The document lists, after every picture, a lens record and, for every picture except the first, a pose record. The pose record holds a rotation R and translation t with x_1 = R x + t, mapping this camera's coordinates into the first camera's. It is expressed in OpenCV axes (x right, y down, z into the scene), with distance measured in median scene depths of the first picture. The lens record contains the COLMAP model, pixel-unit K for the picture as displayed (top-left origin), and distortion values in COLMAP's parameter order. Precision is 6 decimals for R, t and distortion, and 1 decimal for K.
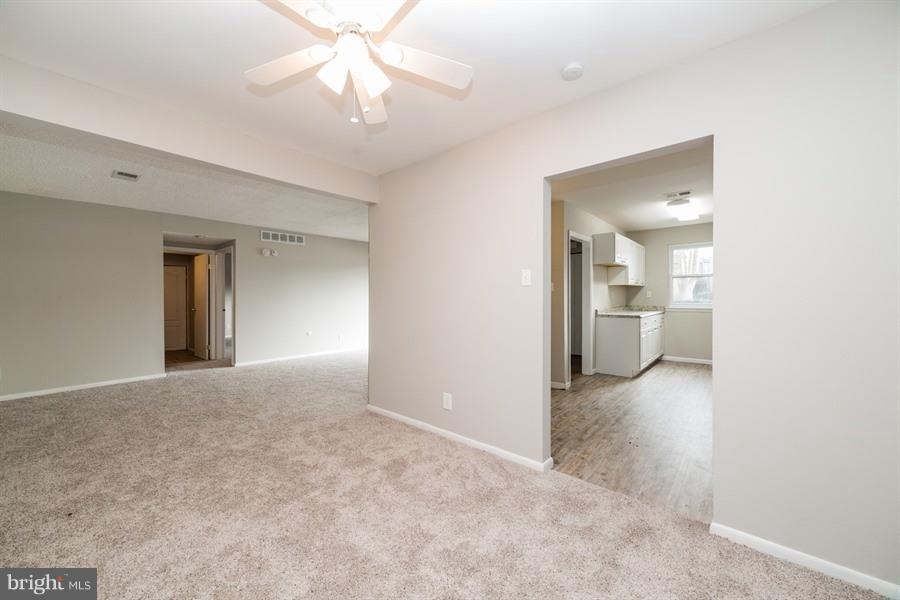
lens RADIAL K [[334.9, 0, 455.2], [0, 334.9, 297.6], [0, 0, 1]] dist [-0.002113, 0.000016]
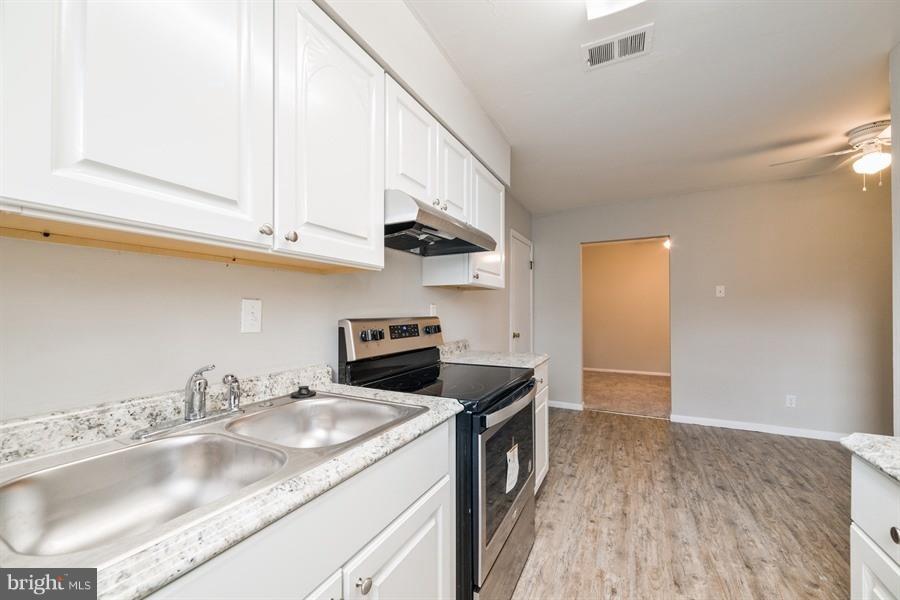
lens RADIAL K [[347.0, 0, 451.7], [0, 347.0, 310.0], [0, 0, 1]] dist [0.004140, 0.000005]
pose [[-0.973810, 0.012064, -0.227044, 0.729663], [0.011155, 0.999924, 0.005288, -0.010646], [0.227090, 0.002617, -0.973870, 1.042369]]
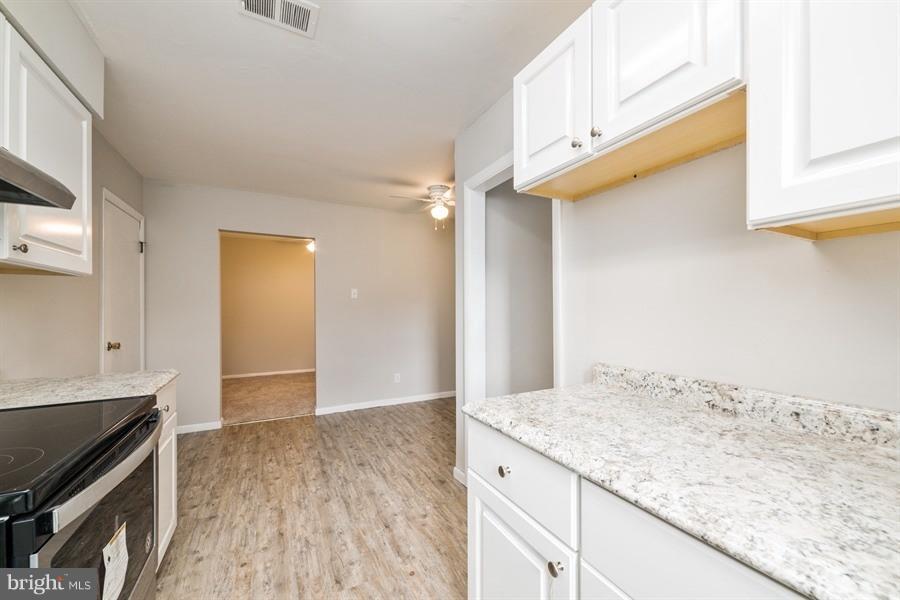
lens RADIAL K [[347.0, 0, 451.7], [0, 347.0, 310.0], [0, 0, 1]] dist [0.004140, 0.000005]
pose [[-0.370089, 0.011637, -0.928923, 0.716617], [-0.000710, 0.999918, 0.012810, -0.010231], [0.928996, 0.005400, -0.370050, 0.997263]]
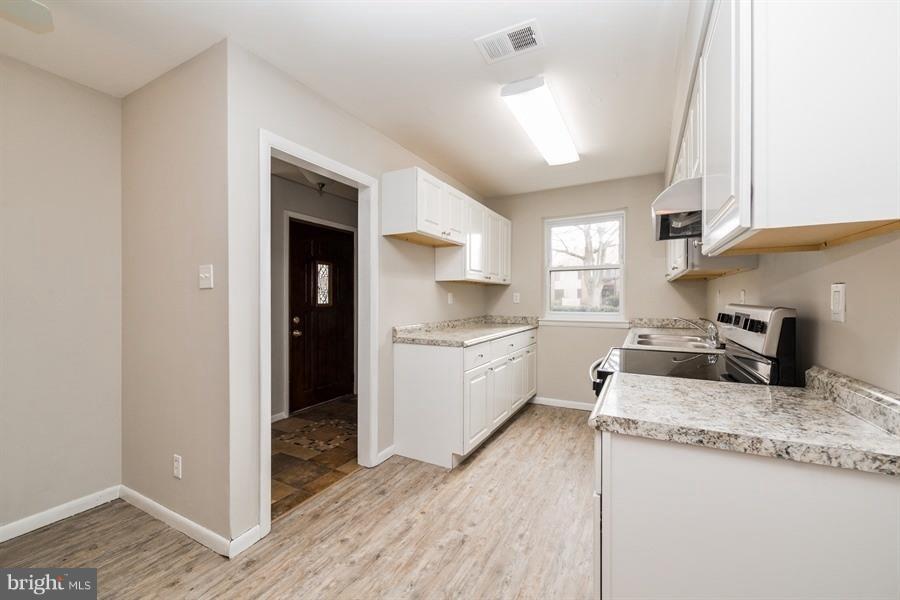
lens RADIAL K [[354.5, 0, 458.6], [0, 354.5, 300.2], [0, 0, 1]] dist [0.005576, 0.000009]
pose [[0.974071, 0.004747, 0.226192, 0.396925], [-0.004398, 0.999988, -0.002046, -0.004621], [-0.226199, 0.000999, 0.974081, 0.467490]]
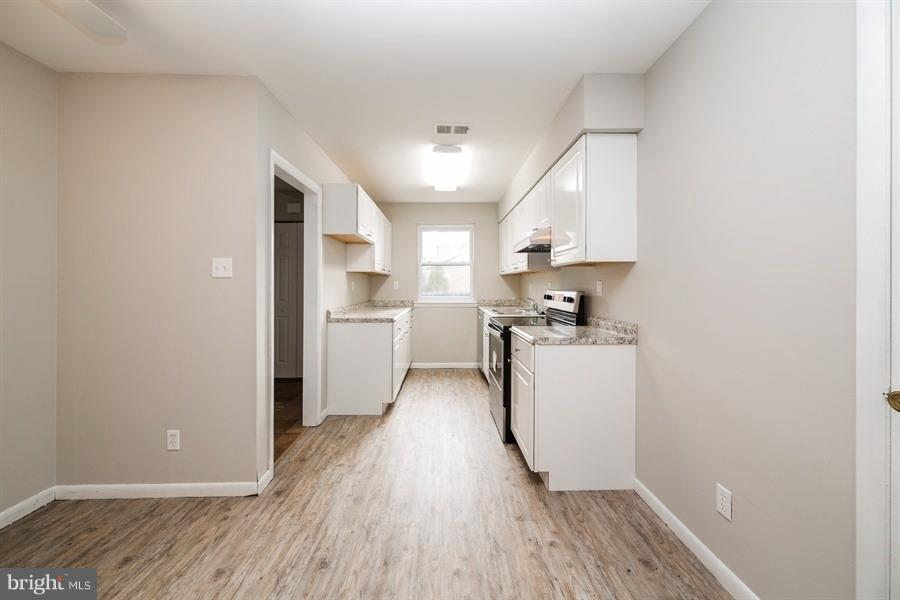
lens RADIAL K [[343.1, 0, 450.9], [0, 343.1, 289.2], [0, 0, 1]] dist [0.002621, 0.000202]
pose [[0.743433, 0.001824, 0.668808, 0.175089], [-0.003405, 0.999994, 0.001057, -0.003730], [-0.668802, -0.003063, 0.743434, 0.397384]]
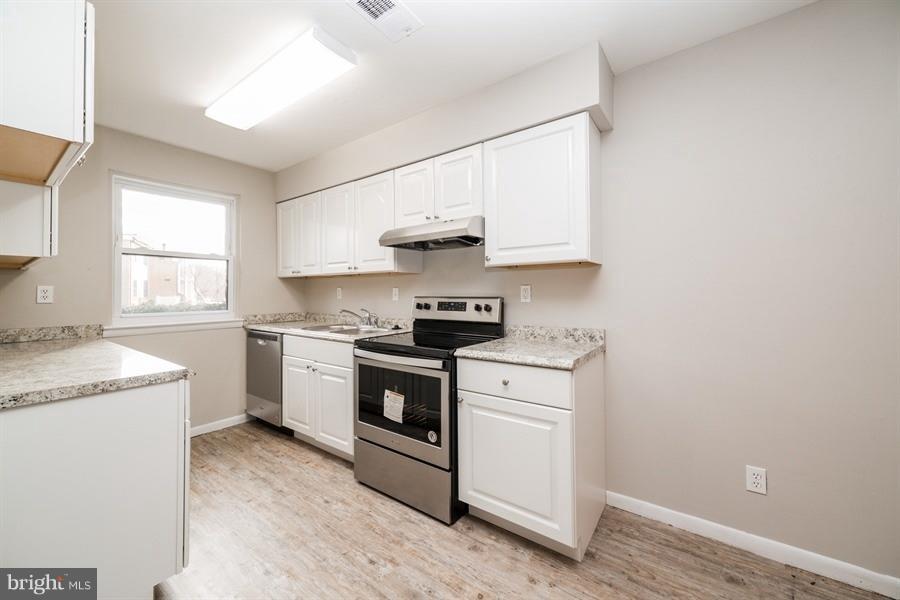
lens RADIAL K [[343.1, 0, 450.9], [0, 343.1, 289.2], [0, 0, 1]] dist [0.002621, 0.000202]
pose [[-0.079804, 0.019755, 0.996615, 0.230663], [0.012738, 0.999742, -0.018797, -0.003510], [-0.996729, 0.011195, -0.080035, 0.745840]]
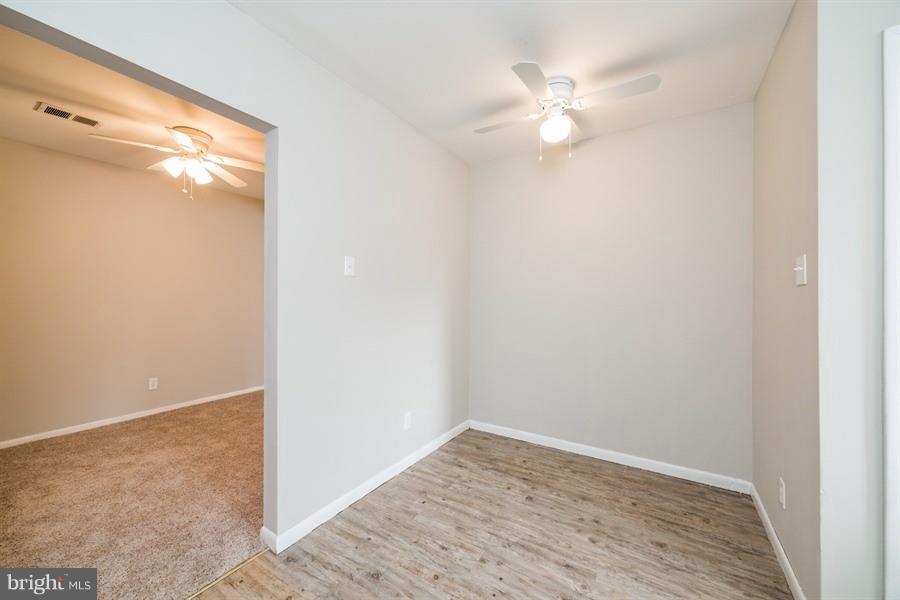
lens RADIAL K [[343.9, 0, 449.6], [0, 343.9, 295.4], [0, 0, 1]] dist [0.001216, 0.000186]
pose [[0.143713, 0.001909, -0.989618, 0.457290], [-0.007697, 0.999970, 0.000811, -0.006107], [0.989589, 0.007500, 0.143723, 0.552289]]
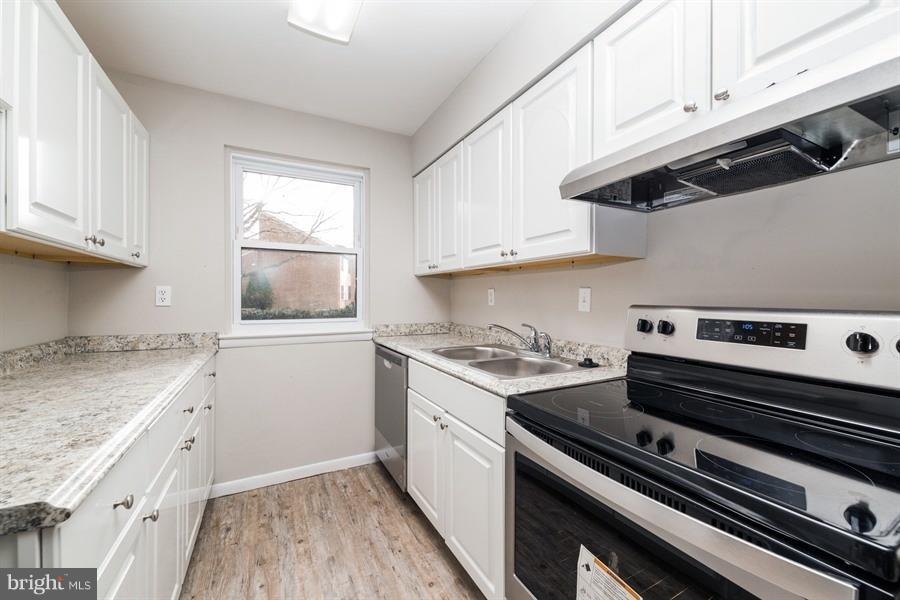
lens RADIAL K [[354.6, 0, 453.9], [0, 354.6, 299.7], [0, 0, 1]] dist [0.002426, 0.000210]
pose [[0.362837, 0.003400, 0.931847, 0.460325], [0.000621, 0.999992, -0.003890, -0.005864], [-0.931853, 0.001990, 0.362832, 0.785332]]
